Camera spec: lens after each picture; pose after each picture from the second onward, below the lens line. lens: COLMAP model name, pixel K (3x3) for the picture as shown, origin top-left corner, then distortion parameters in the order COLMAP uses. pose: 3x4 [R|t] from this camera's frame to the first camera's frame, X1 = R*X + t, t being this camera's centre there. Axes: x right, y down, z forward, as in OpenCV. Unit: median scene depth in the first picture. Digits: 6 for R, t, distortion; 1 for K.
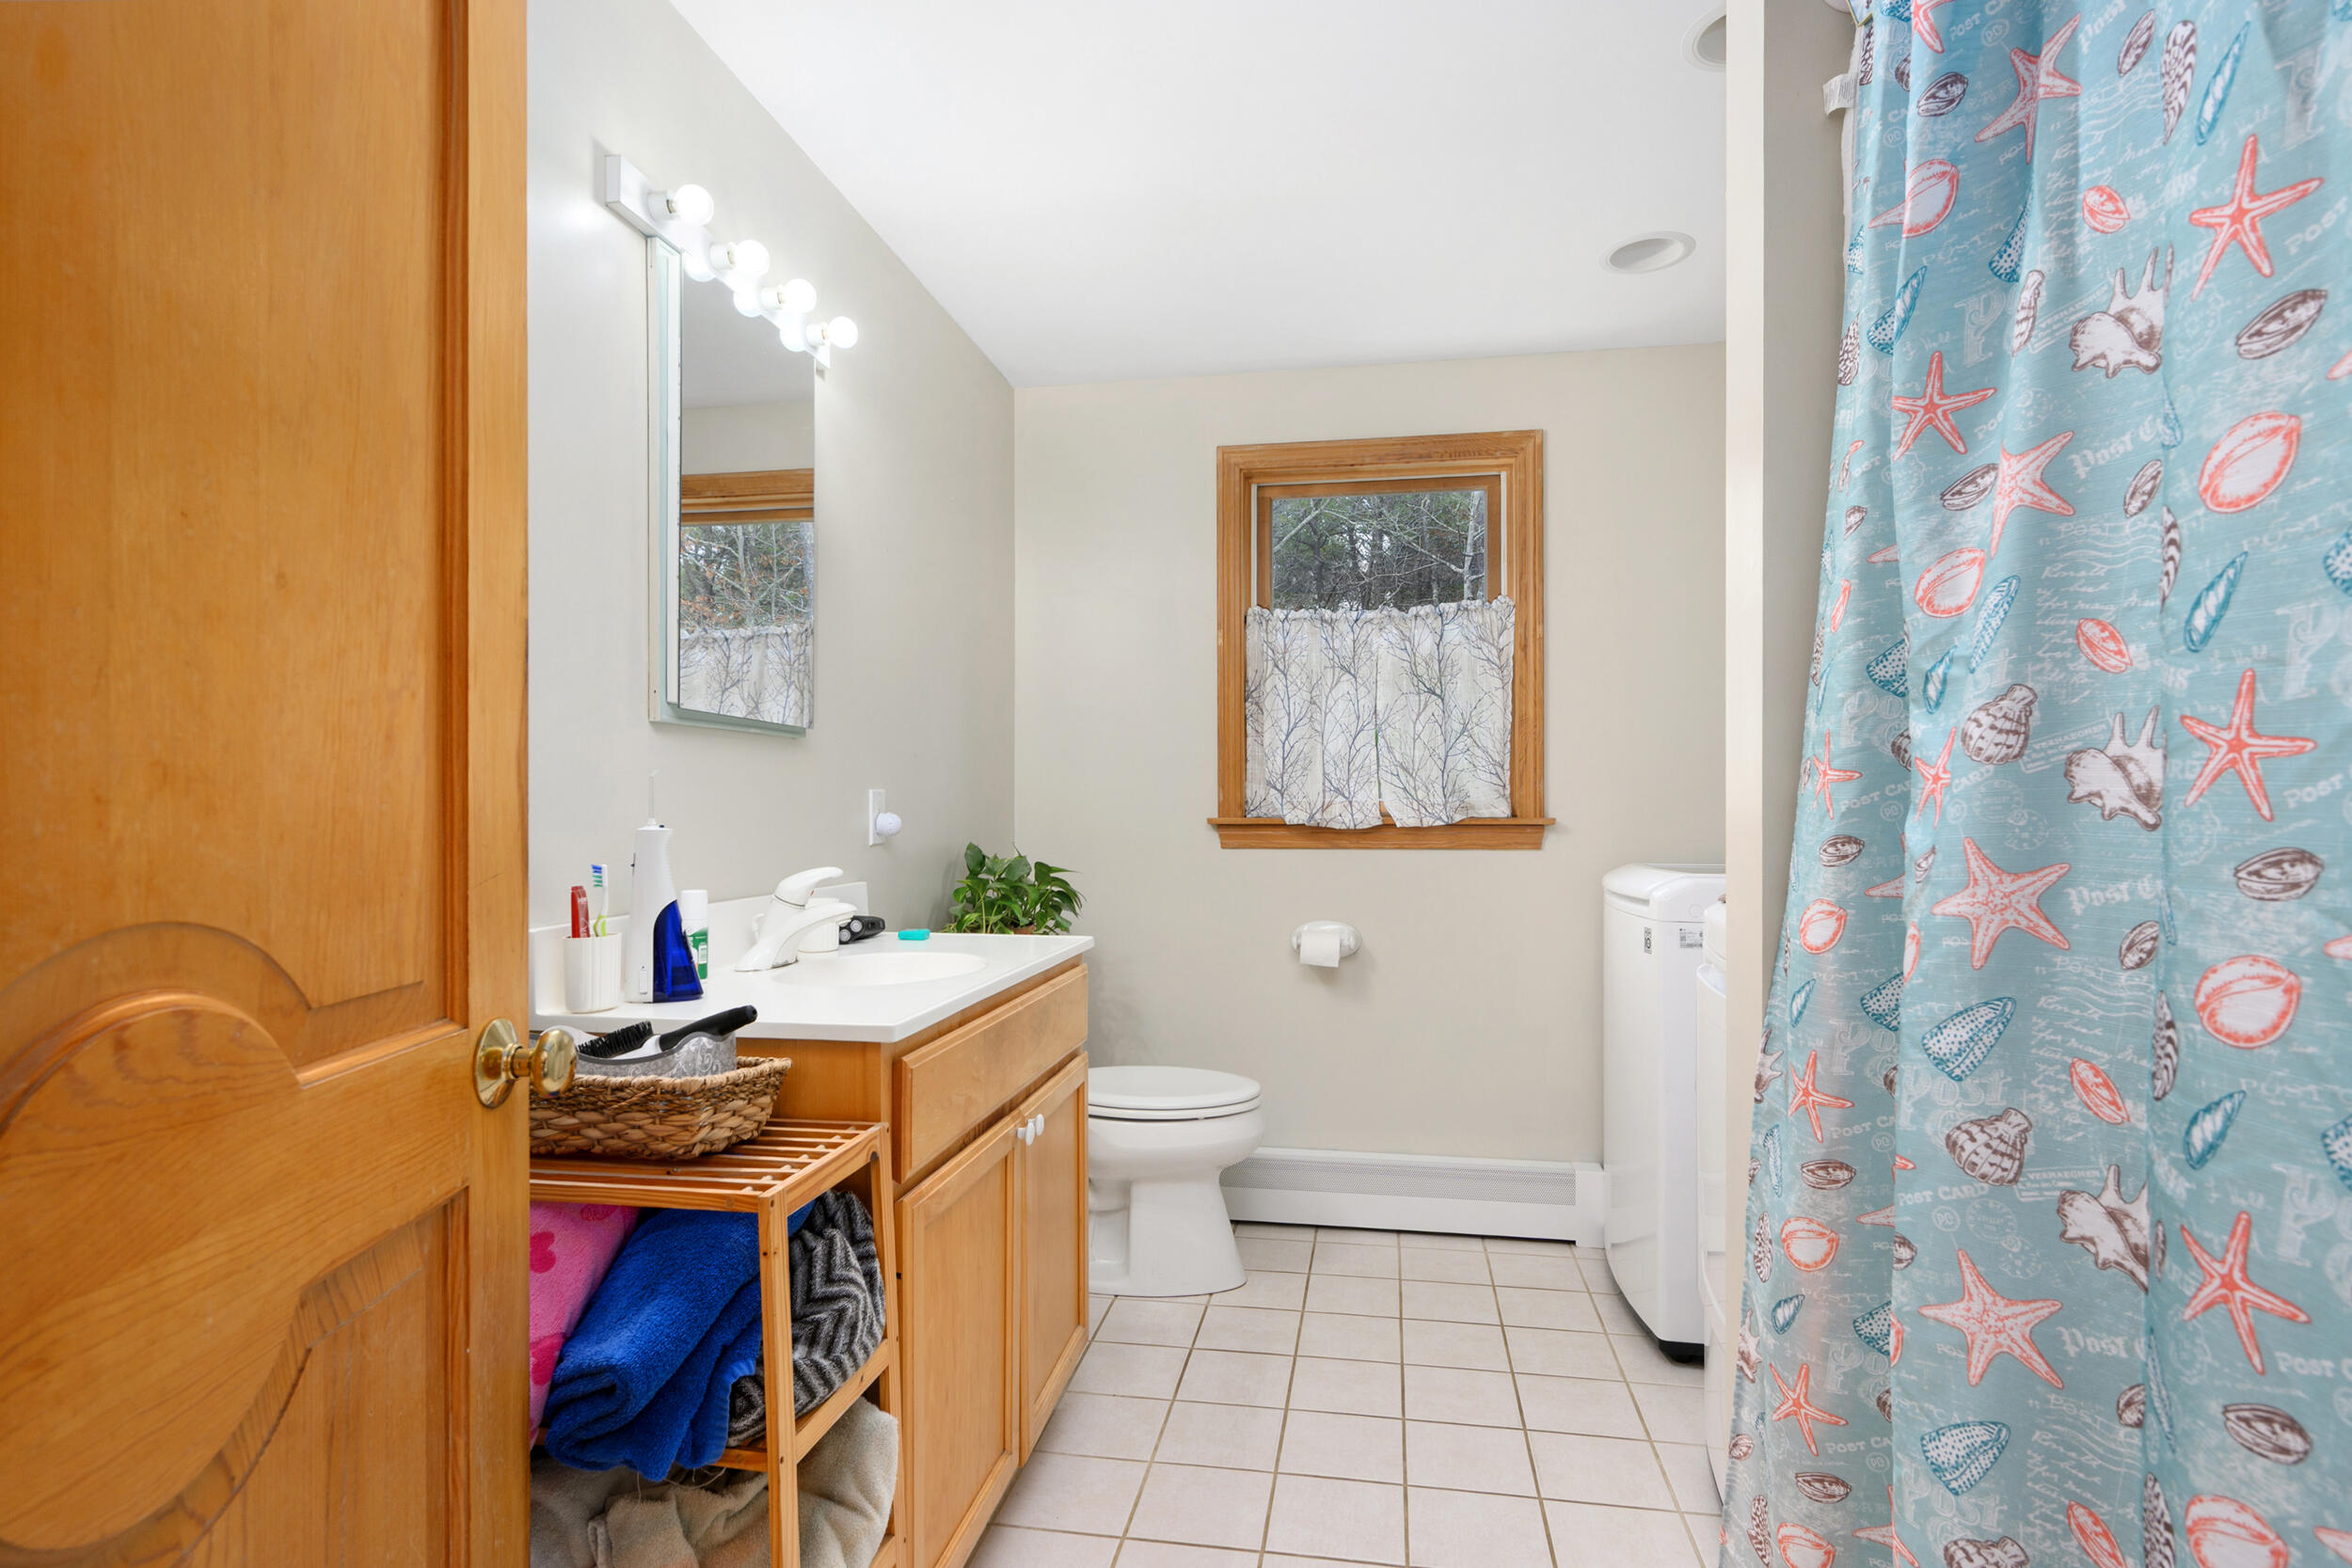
lens RADIAL K [[1188.6, 0, 1176.4], [0, 1188.6, 805.4], [0, 0, 1]] dist [-0.000017, -0.000005]
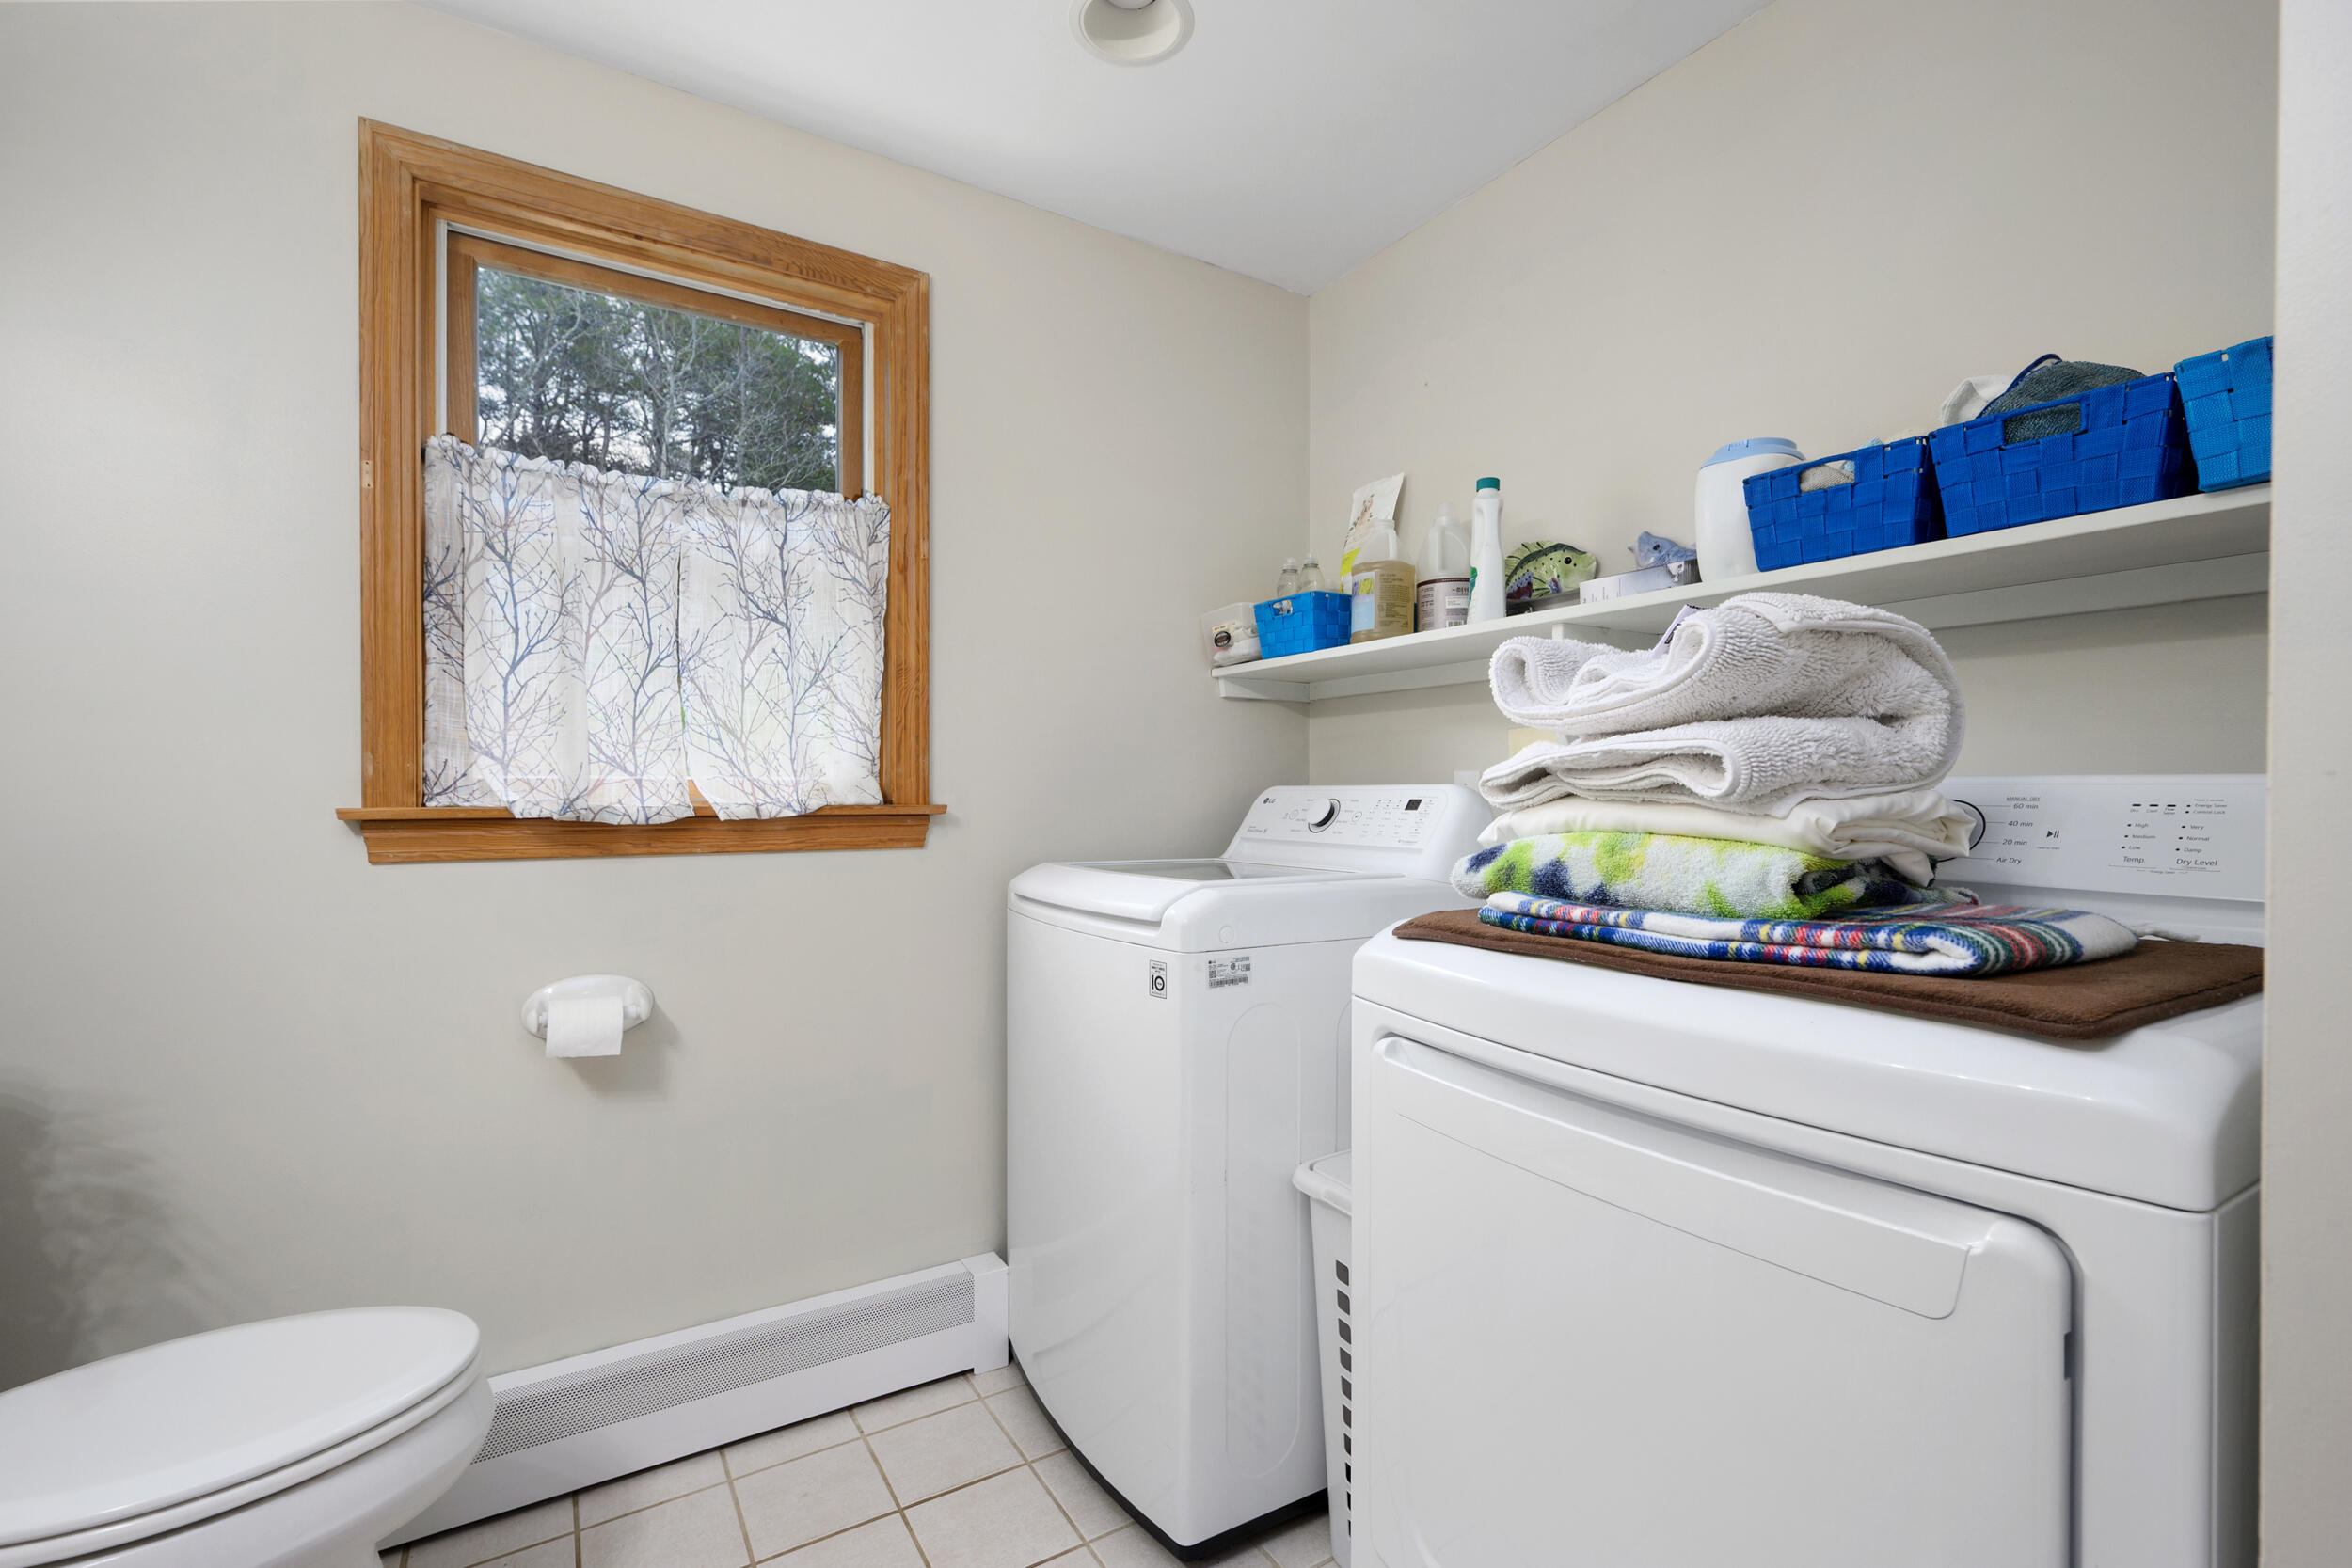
lens RADIAL K [[1031.4, 0, 1174.5], [0, 1031.4, 798.5], [0, 0, 1]] dist [0.002543, 0.000808]
pose [[0.748812, -0.000712, 0.662782, 0.000035], [-0.002731, 0.999988, 0.004160, 0.003382], [-0.662776, -0.004925, 0.748801, 0.412958]]
